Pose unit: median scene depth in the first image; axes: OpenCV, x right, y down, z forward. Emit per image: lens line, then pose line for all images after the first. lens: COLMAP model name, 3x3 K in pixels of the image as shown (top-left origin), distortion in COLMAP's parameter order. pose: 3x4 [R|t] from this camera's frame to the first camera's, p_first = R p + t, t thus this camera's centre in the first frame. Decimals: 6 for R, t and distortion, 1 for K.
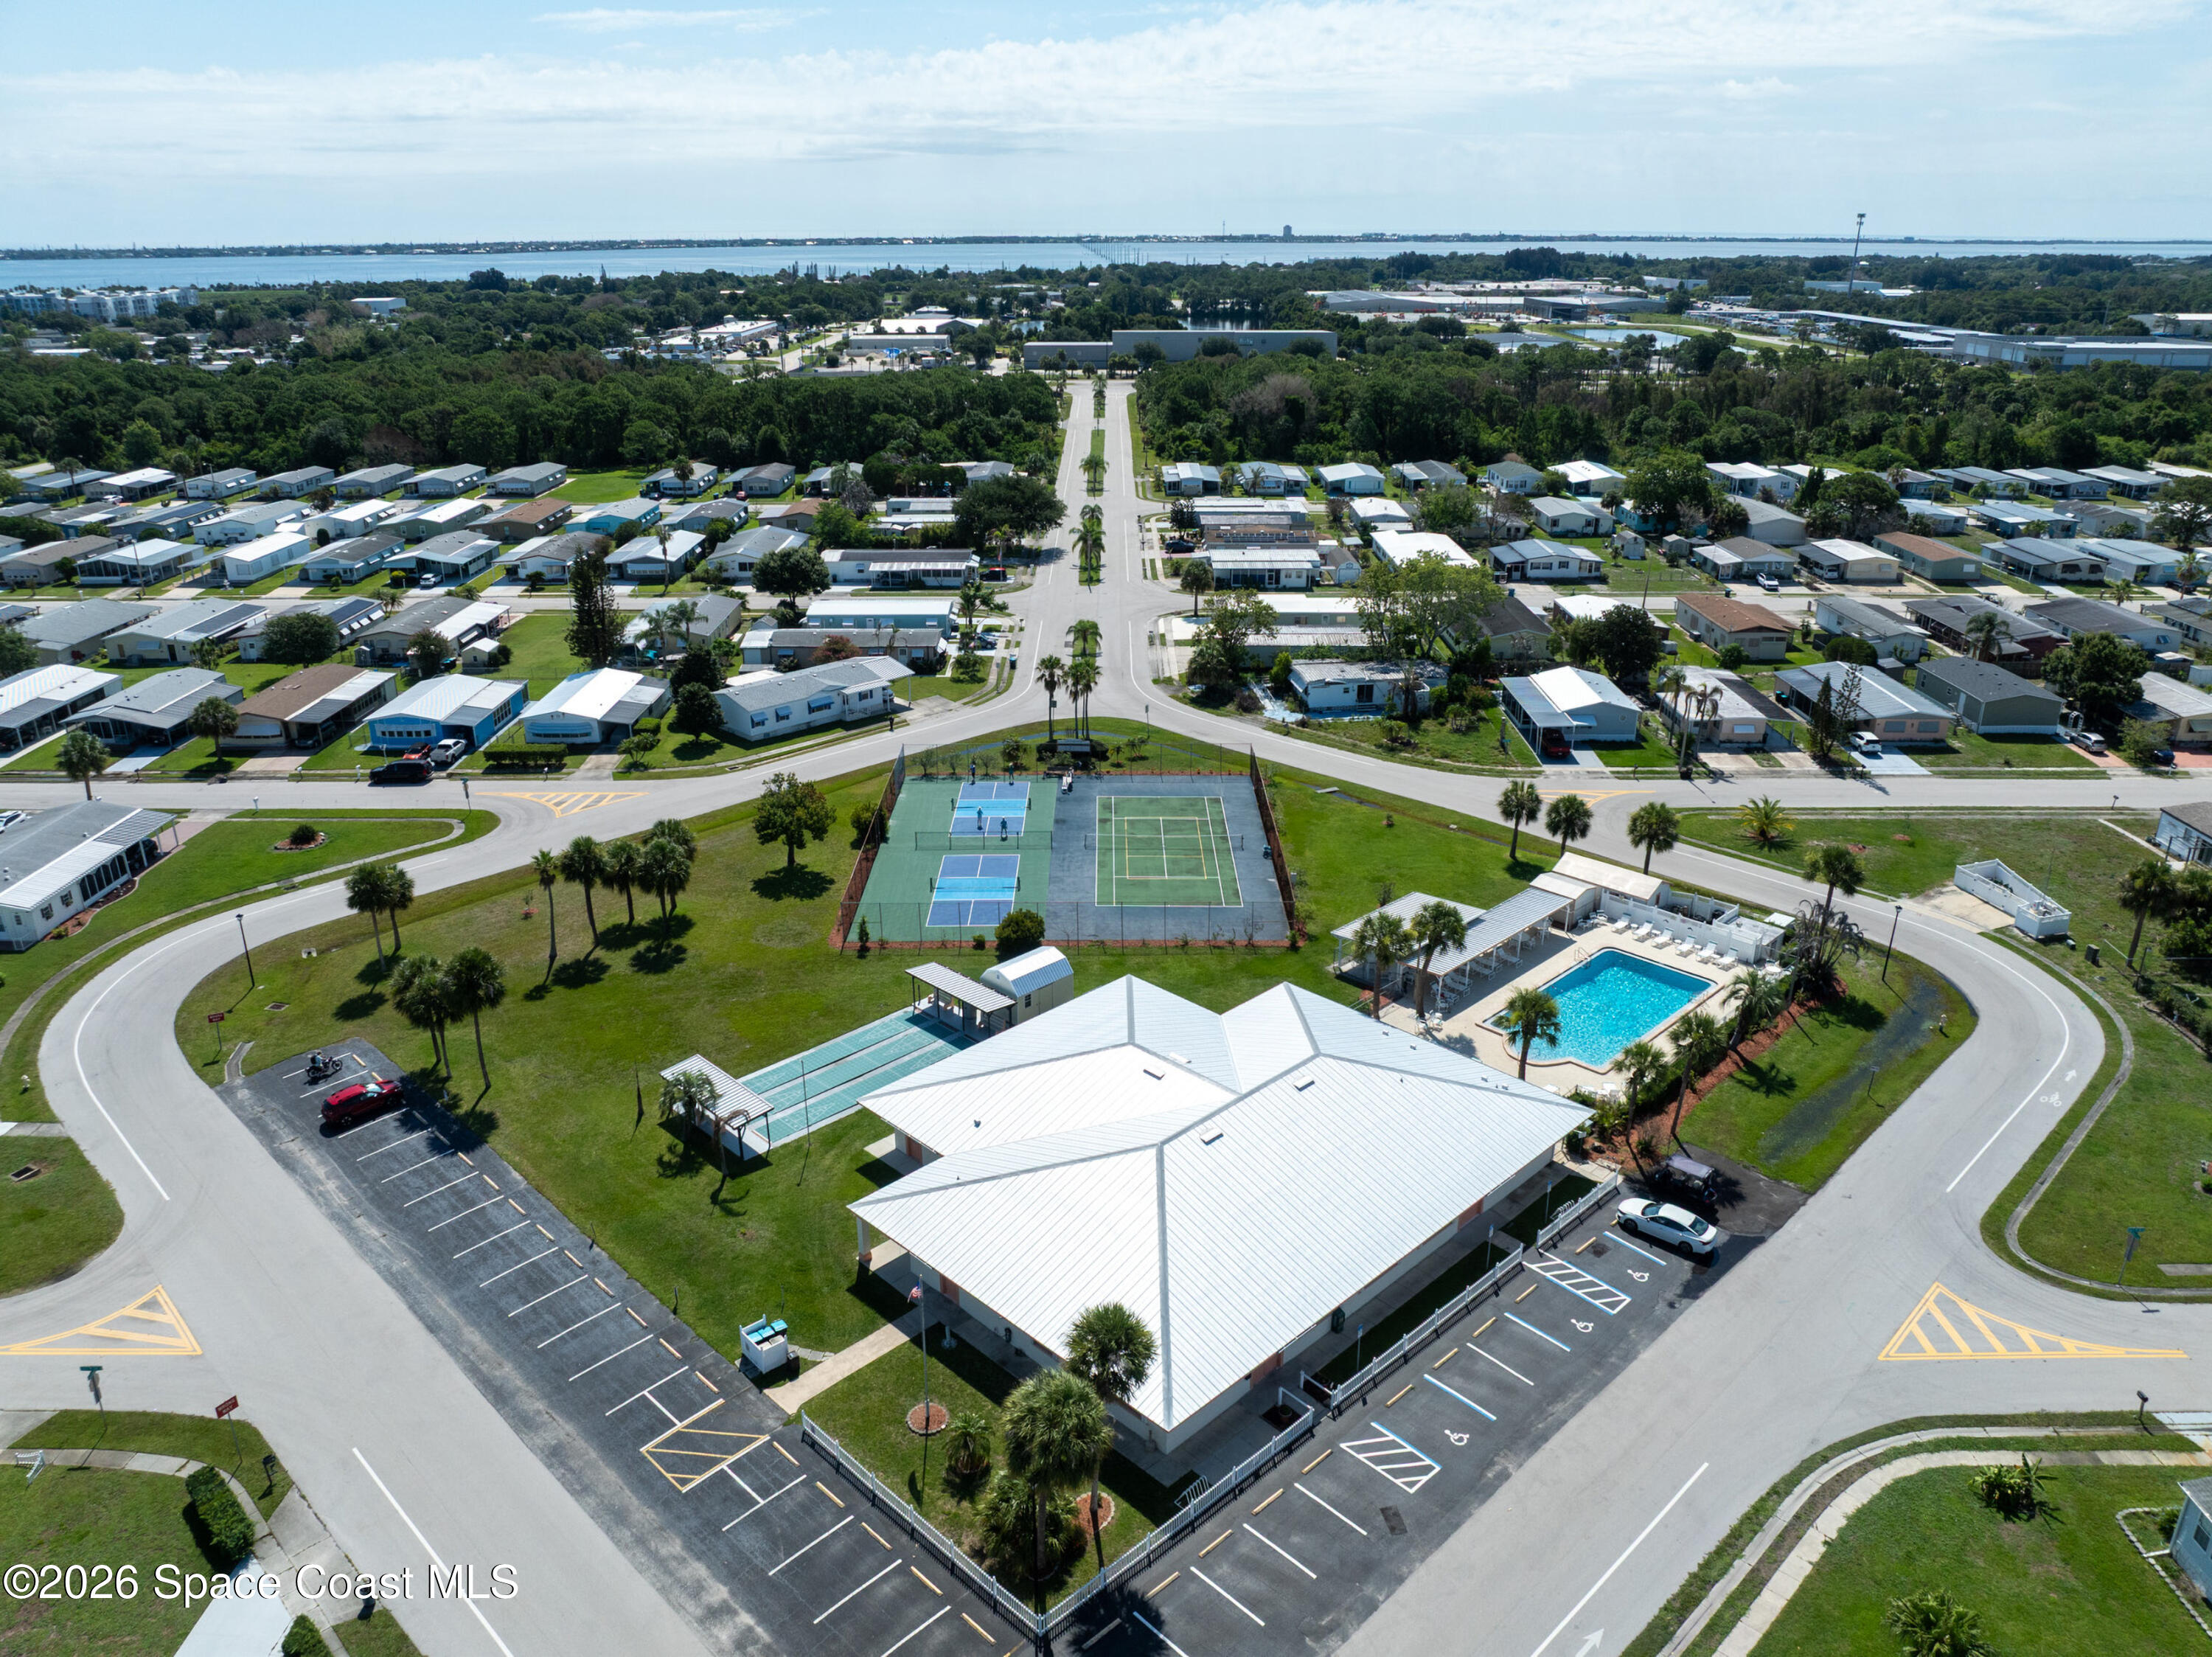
lens RADIAL K [[1553.4, 0, 1104.9], [0, 1553.4, 825.0], [0, 0, 1]] dist [-0.044589, 0.015791]
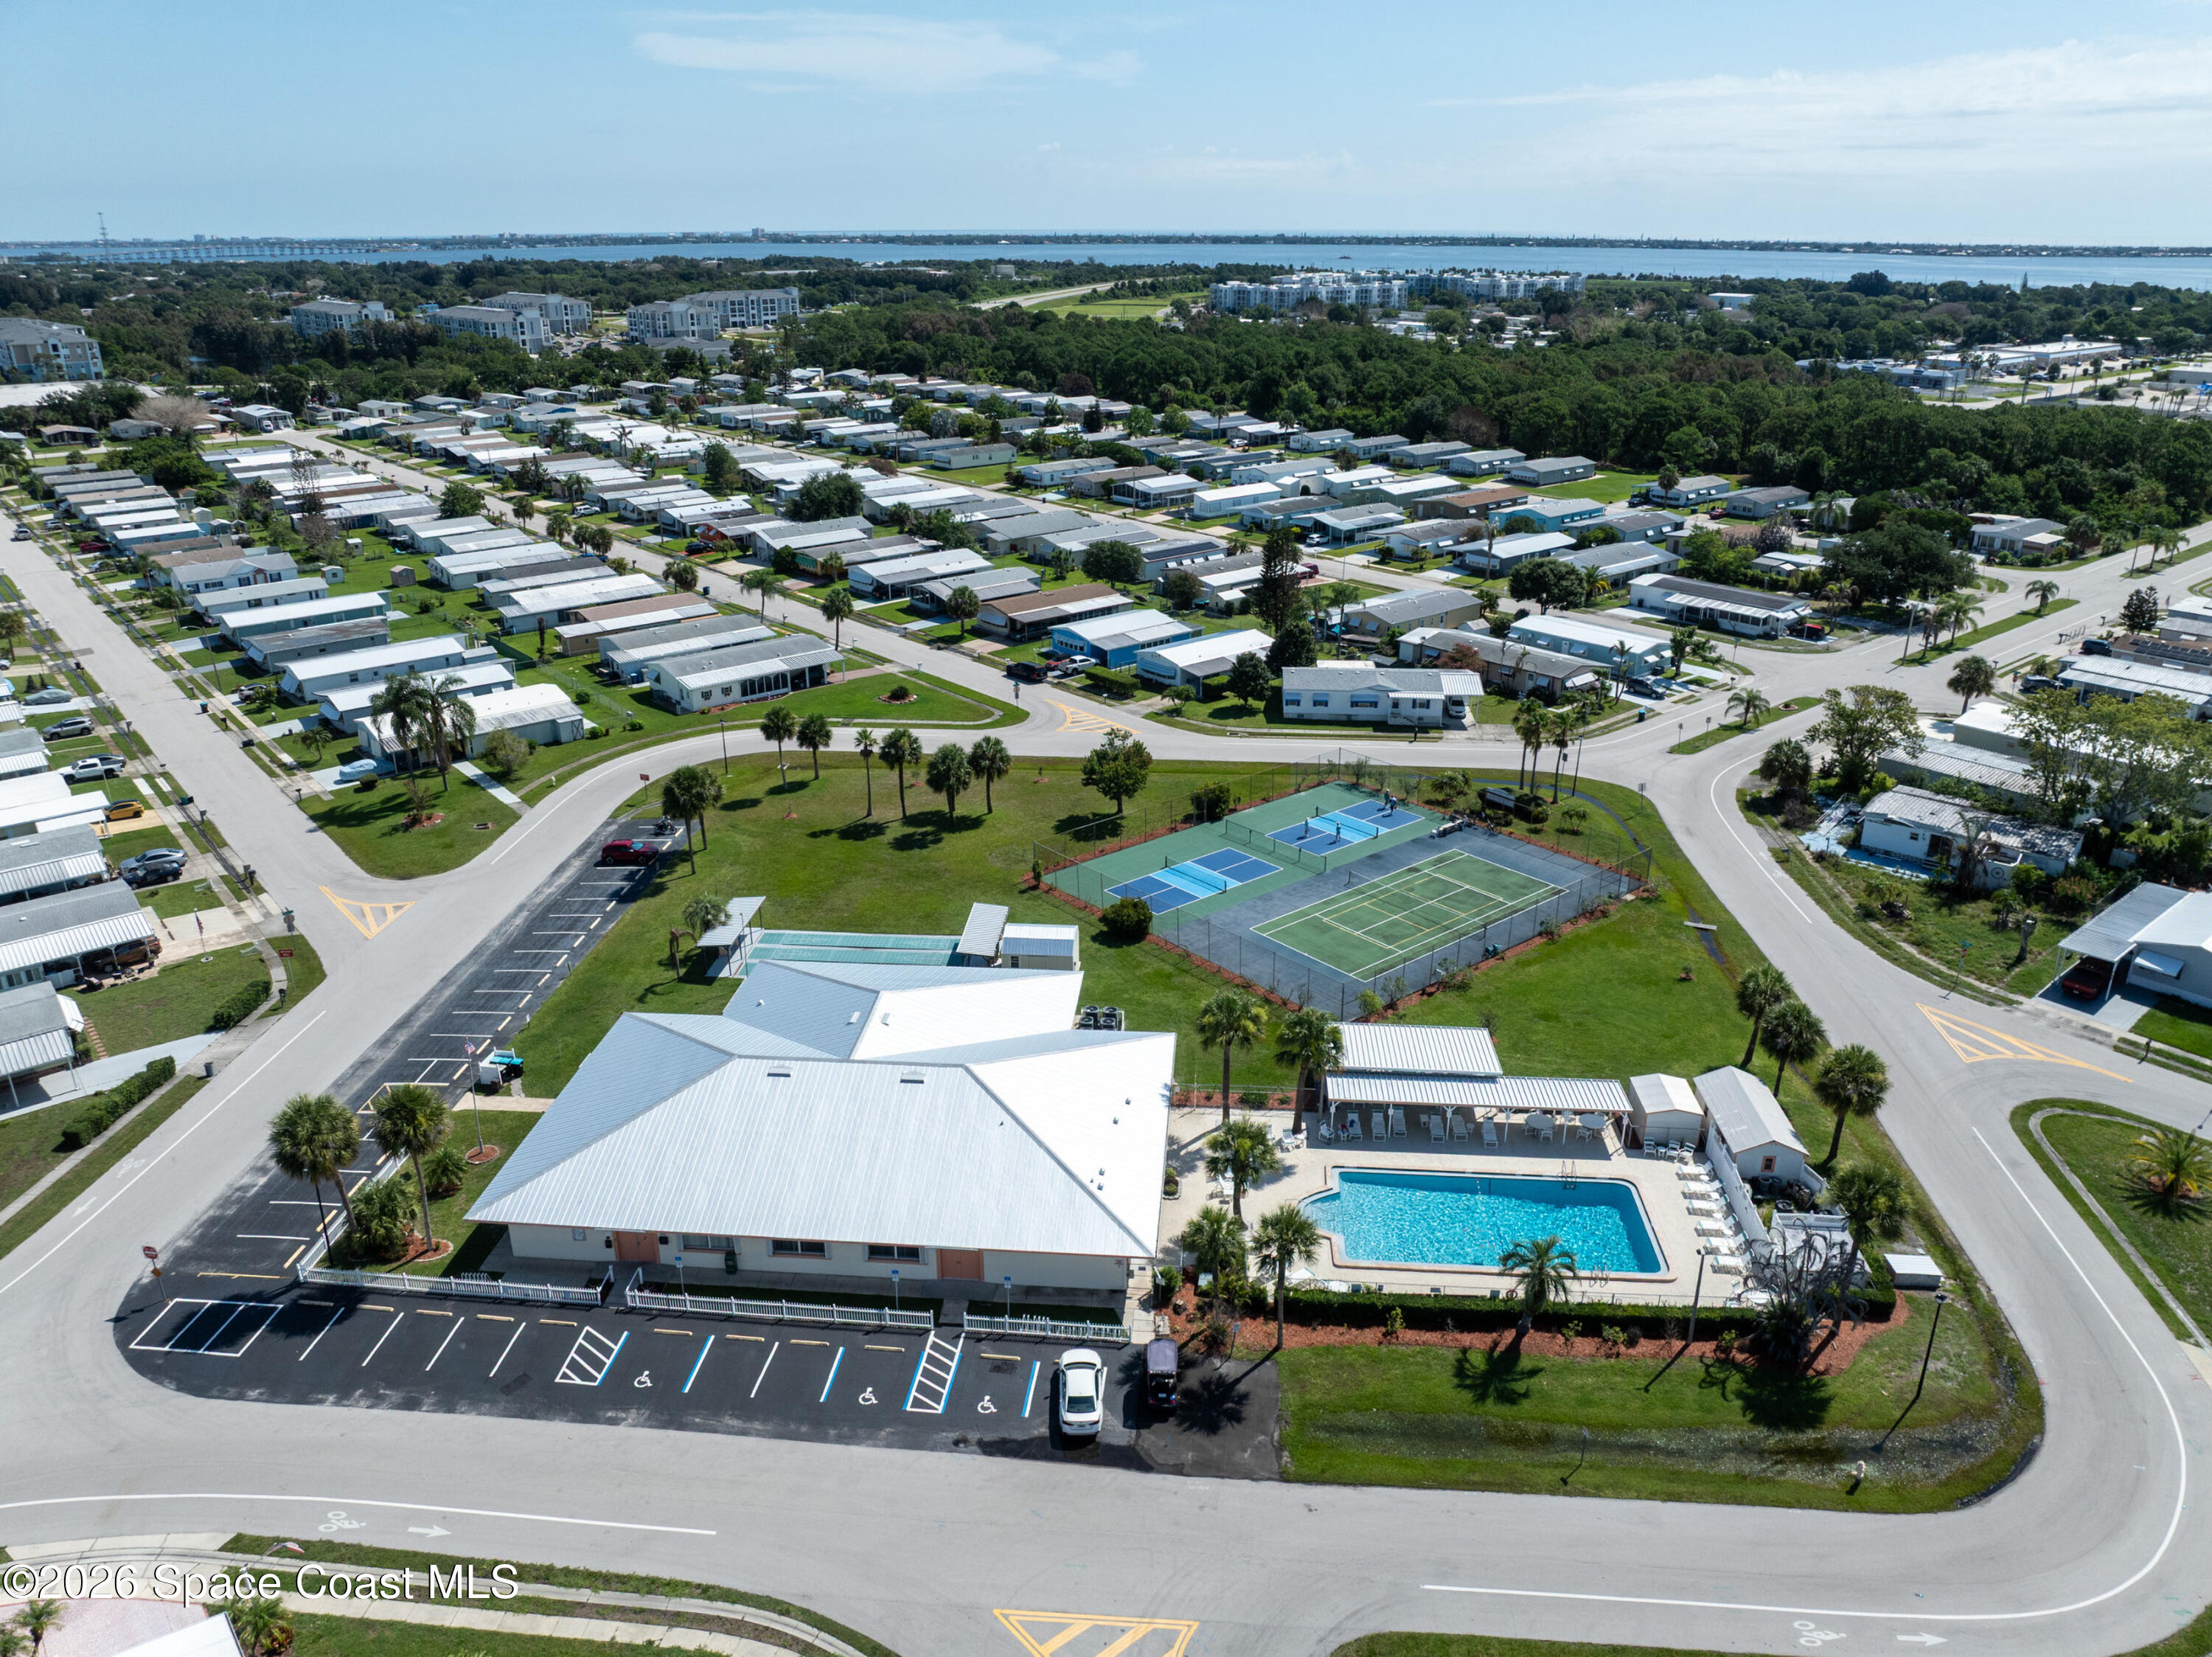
lens RADIAL K [[1553.4, 0, 1113.0], [0, 1553.4, 837.8], [0, 0, 1]] dist [-0.044589, 0.015791]
pose [[0.650575, 0.281150, -0.705483, 0.452498], [-0.275161, 0.953095, 0.126084, -0.075302], [0.707841, 0.112094, 0.697421, 0.187603]]
